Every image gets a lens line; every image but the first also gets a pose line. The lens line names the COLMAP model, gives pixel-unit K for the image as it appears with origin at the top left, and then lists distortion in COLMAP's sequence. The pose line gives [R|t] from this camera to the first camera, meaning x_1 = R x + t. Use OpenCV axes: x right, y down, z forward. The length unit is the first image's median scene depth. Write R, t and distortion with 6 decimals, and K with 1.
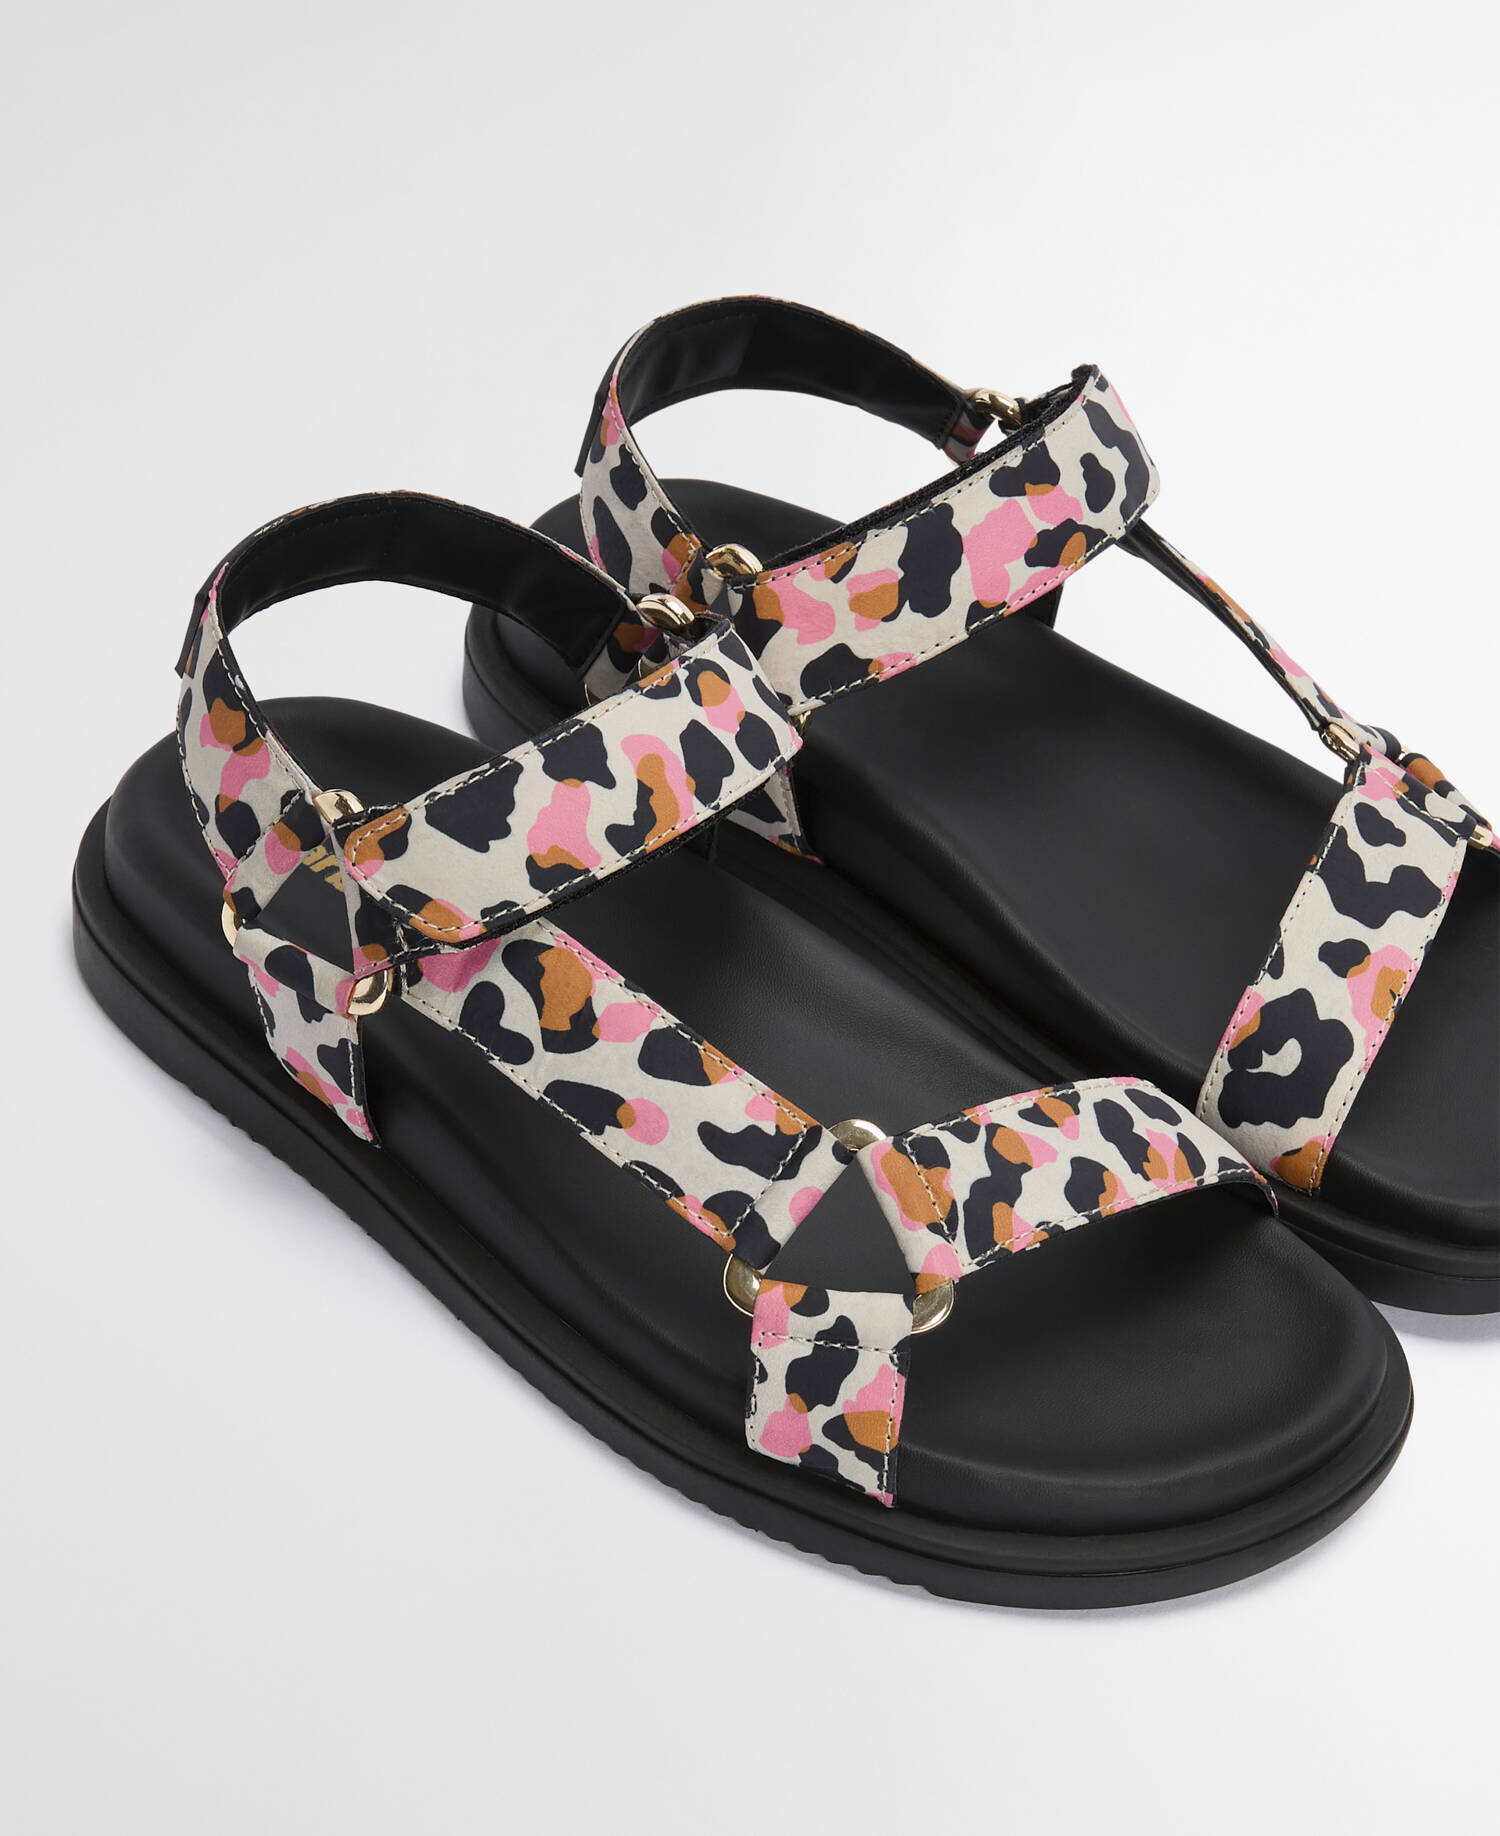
lens RADIAL K [[3268.5, 0, 750.0], [0, 3268.5, 918.0], [0, 0, 1]] dist [0.017153, 0.064967]
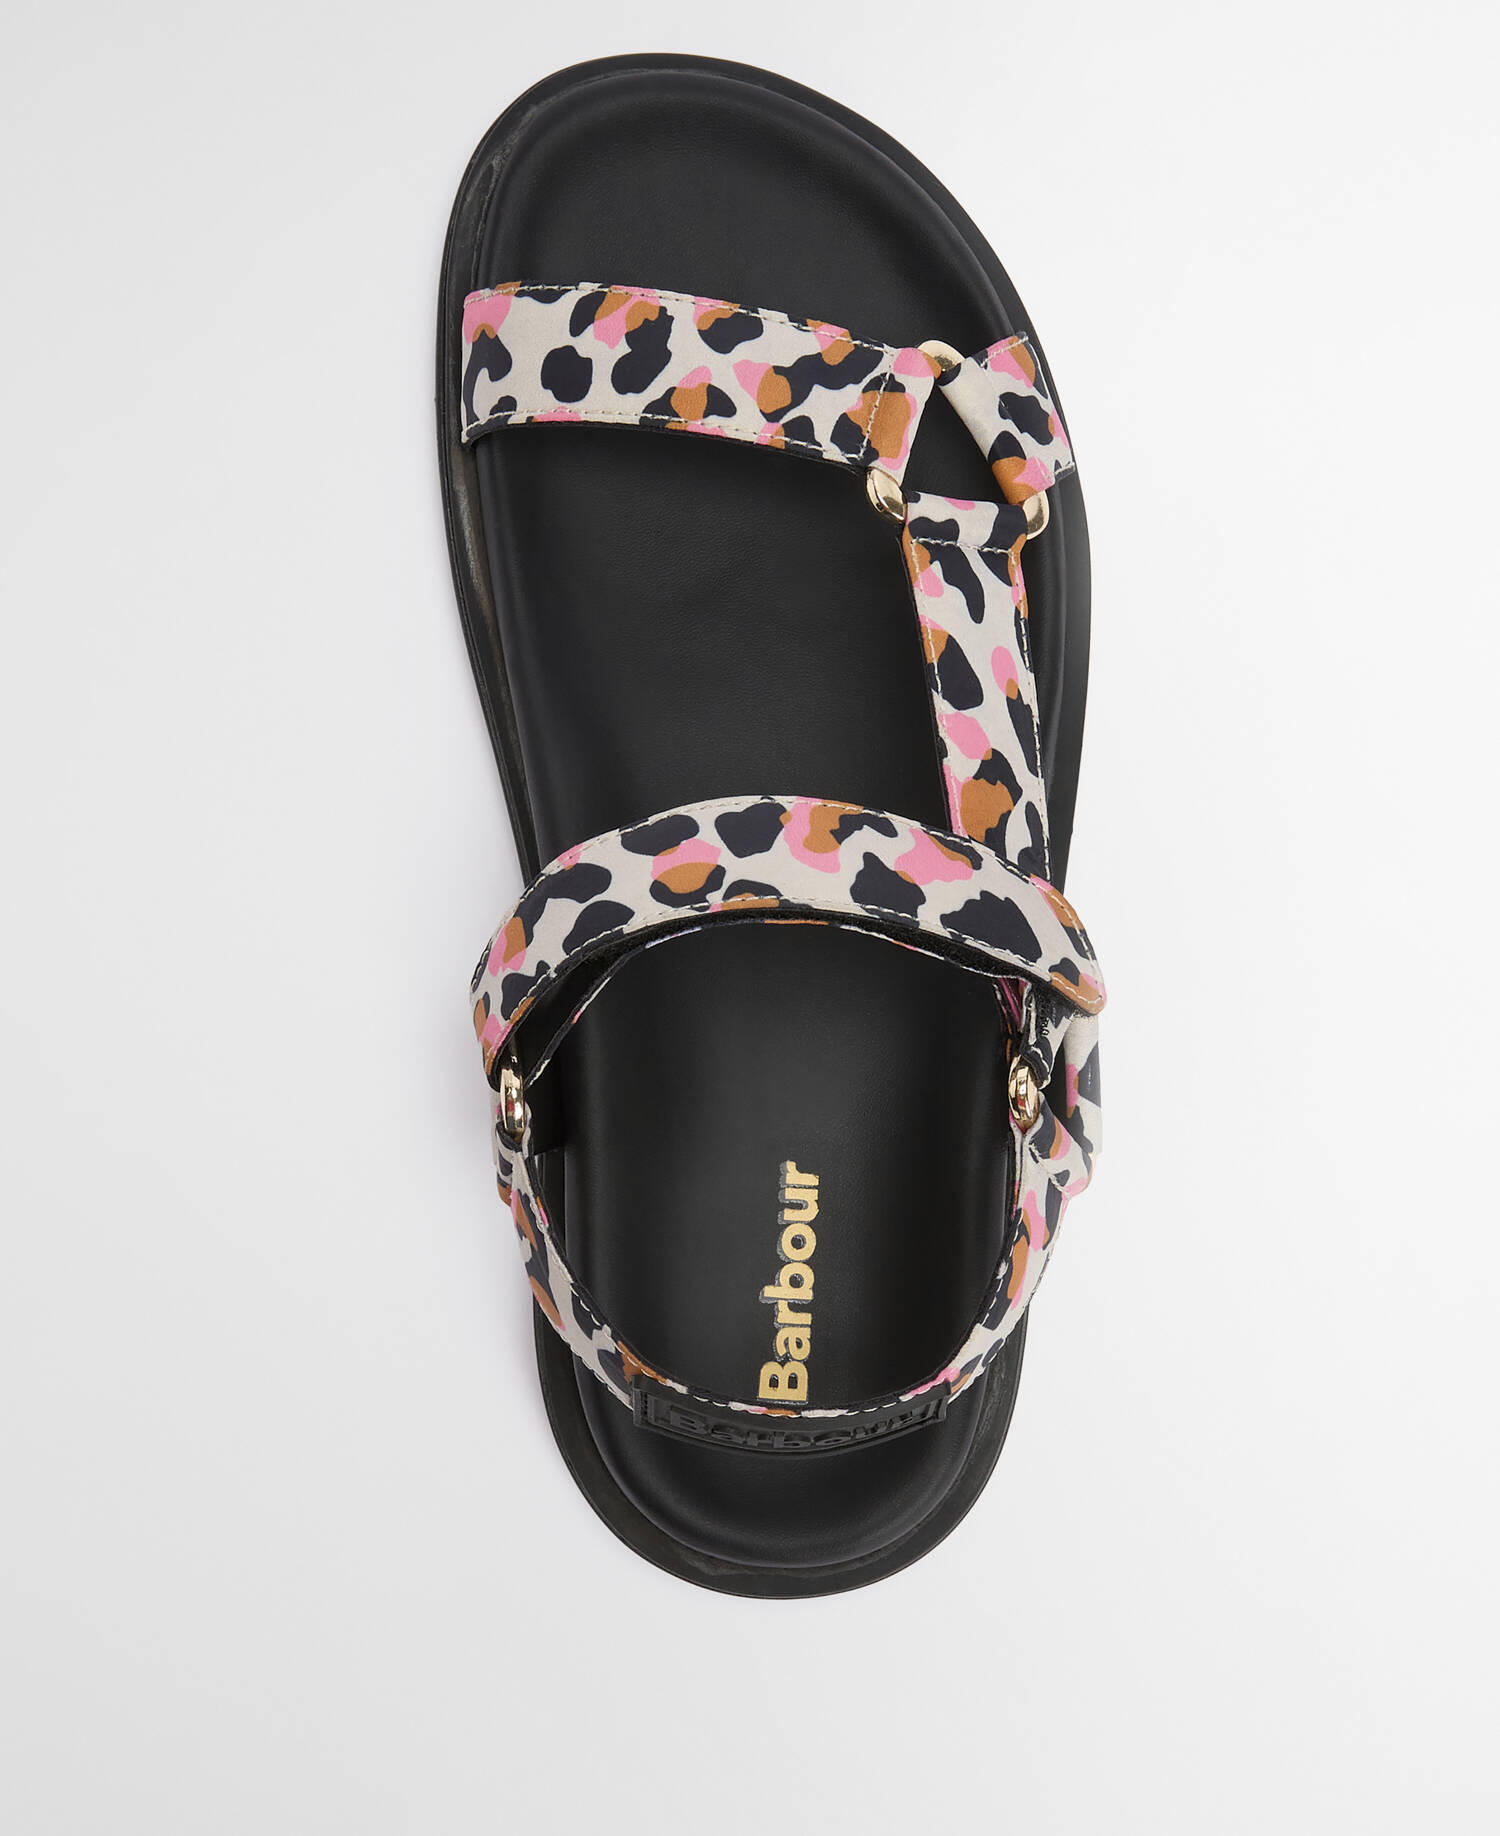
lens RADIAL K [[3268.5, 0, 750.0], [0, 3268.5, 918.0], [0, 0, 1]] dist [0.017153, 0.064967]
pose [[-0.664356, -0.744893, -0.061360, 0.025698], [0.565718, -0.554806, 0.610044, -0.648874], [-0.488460, 0.370574, 0.789988, 0.263569]]
